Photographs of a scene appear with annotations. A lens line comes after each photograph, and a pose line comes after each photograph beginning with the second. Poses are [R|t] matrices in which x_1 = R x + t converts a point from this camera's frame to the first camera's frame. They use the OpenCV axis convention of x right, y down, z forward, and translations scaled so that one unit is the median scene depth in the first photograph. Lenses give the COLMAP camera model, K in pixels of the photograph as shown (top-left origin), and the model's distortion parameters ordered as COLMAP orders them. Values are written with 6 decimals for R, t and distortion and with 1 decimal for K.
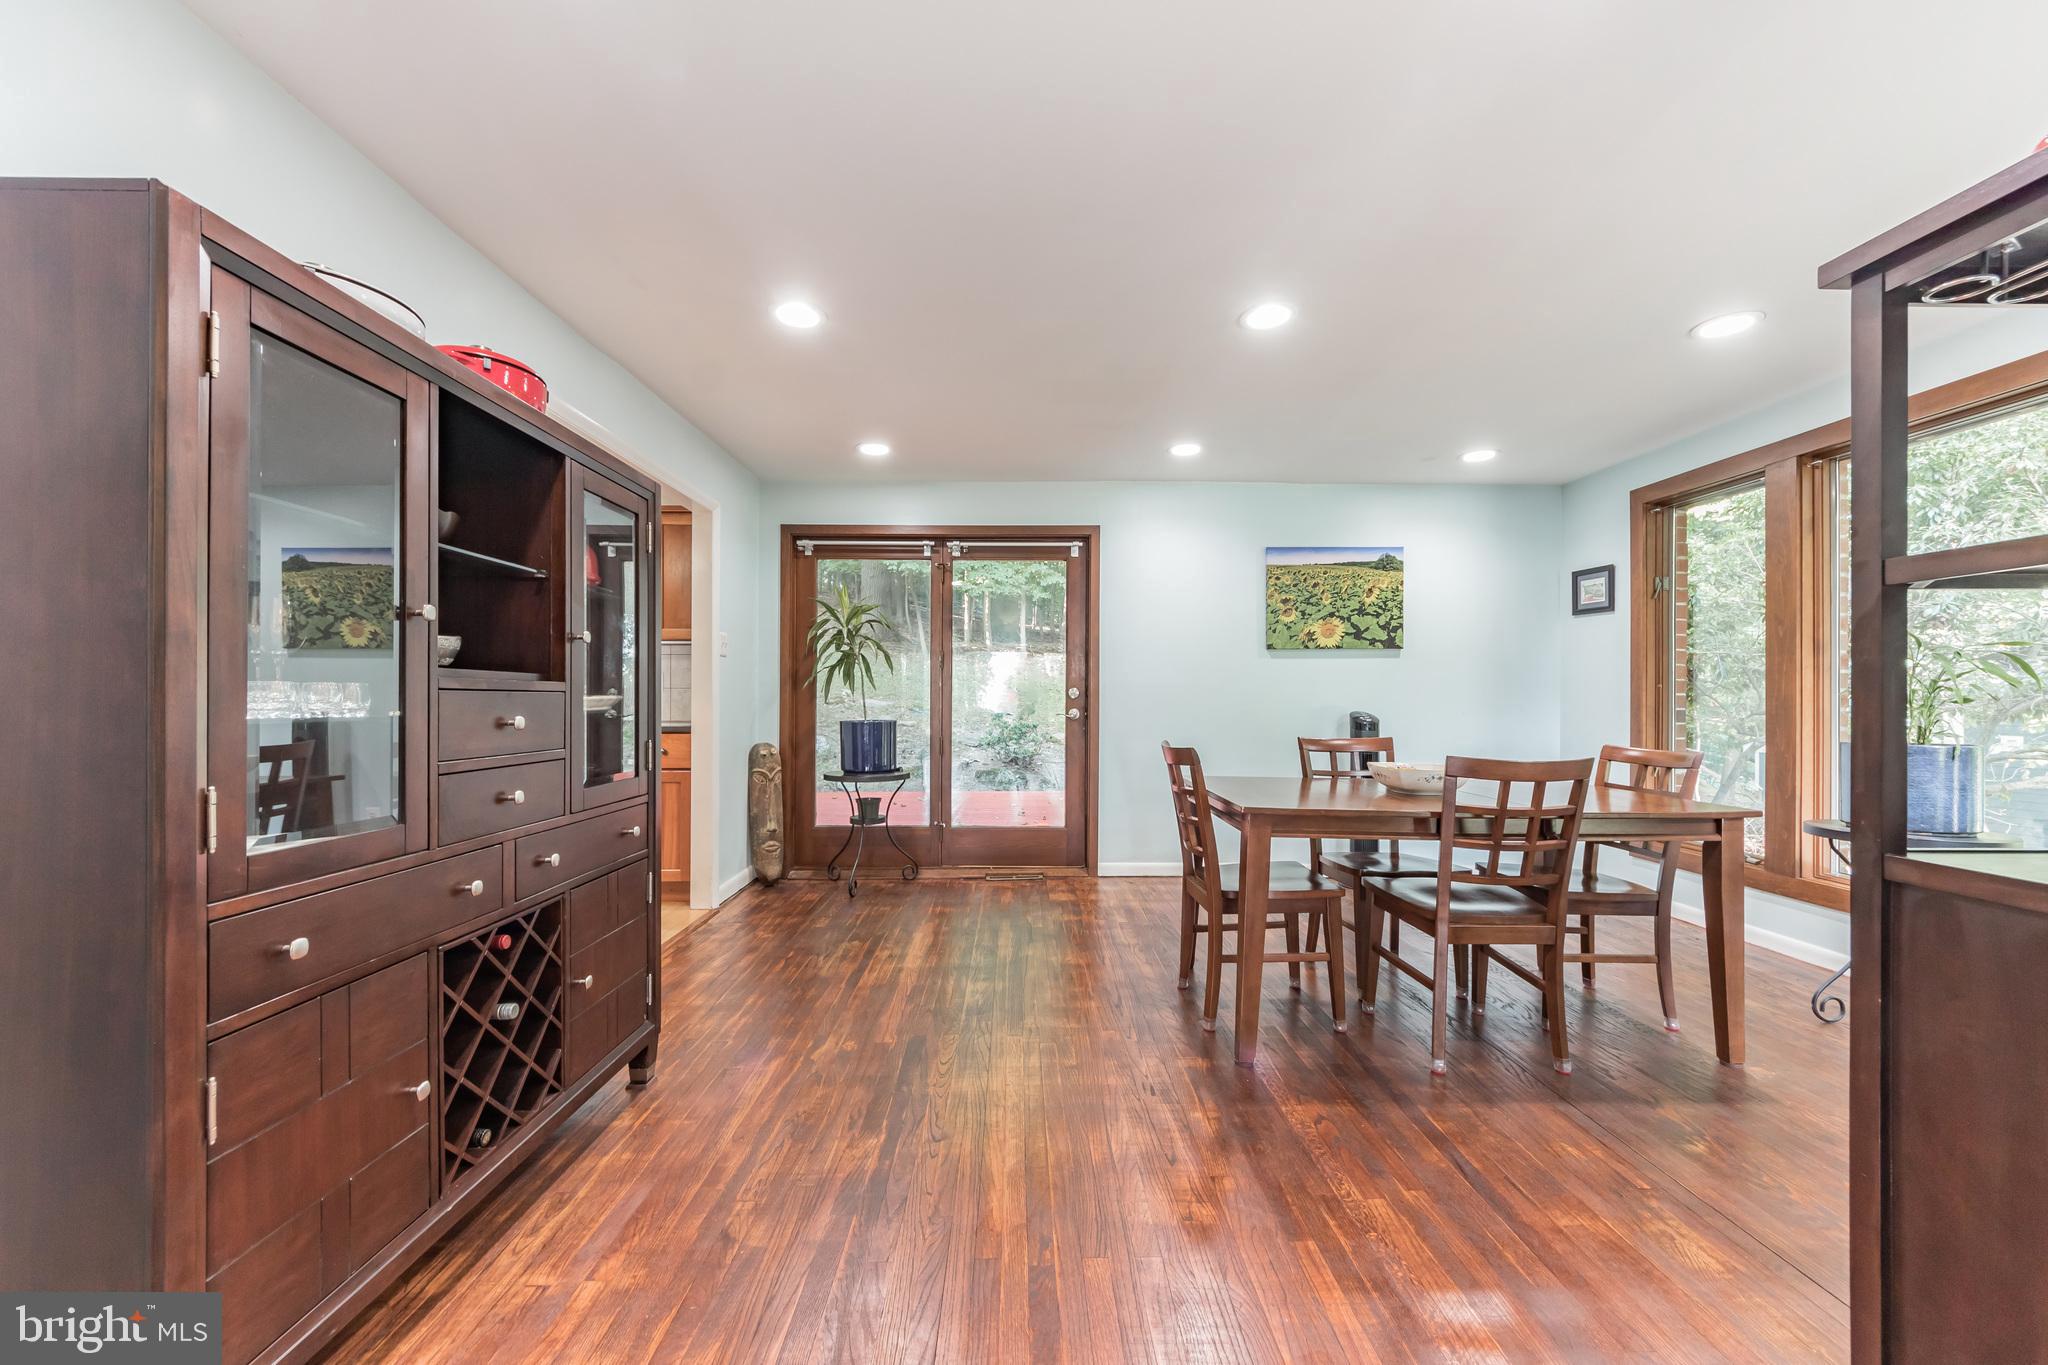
lens RADIAL K [[779.5, 0, 1020.9], [0, 779.5, 701.9], [0, 0, 1]] dist [-0.000492, -0.000151]
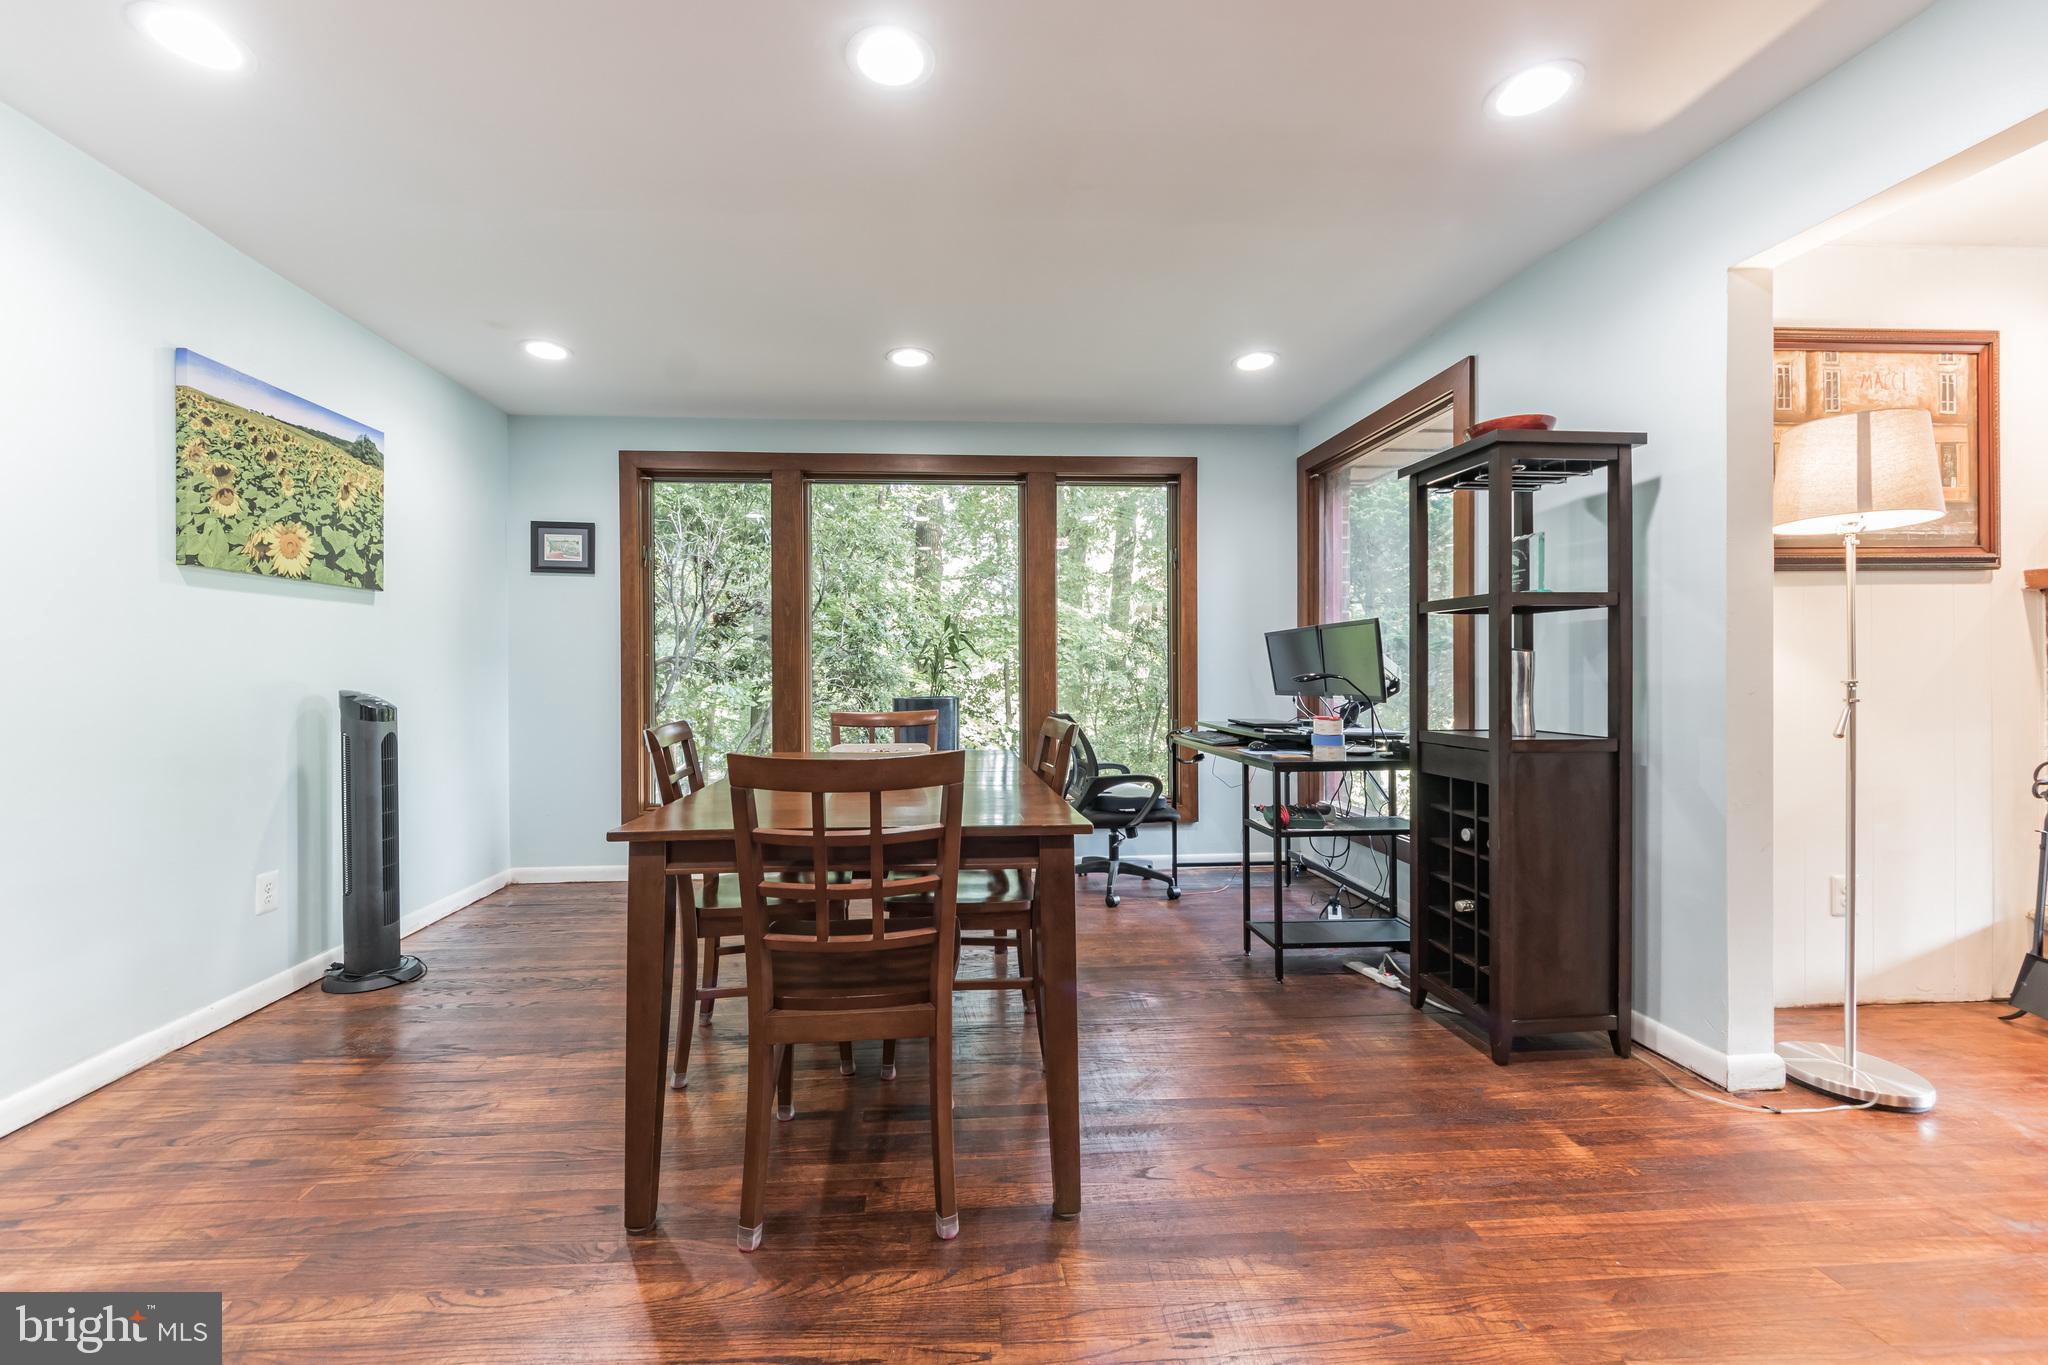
lens RADIAL K [[789.1, 0, 981.4], [0, 789.1, 676.5], [0, 0, 1]] dist [-0.000150, -0.000045]
pose [[-0.048142, -0.012134, 0.998767, -0.185519], [0.007642, 0.999892, 0.012516, -0.002234], [-0.998811, 0.008235, -0.048044, 0.540972]]
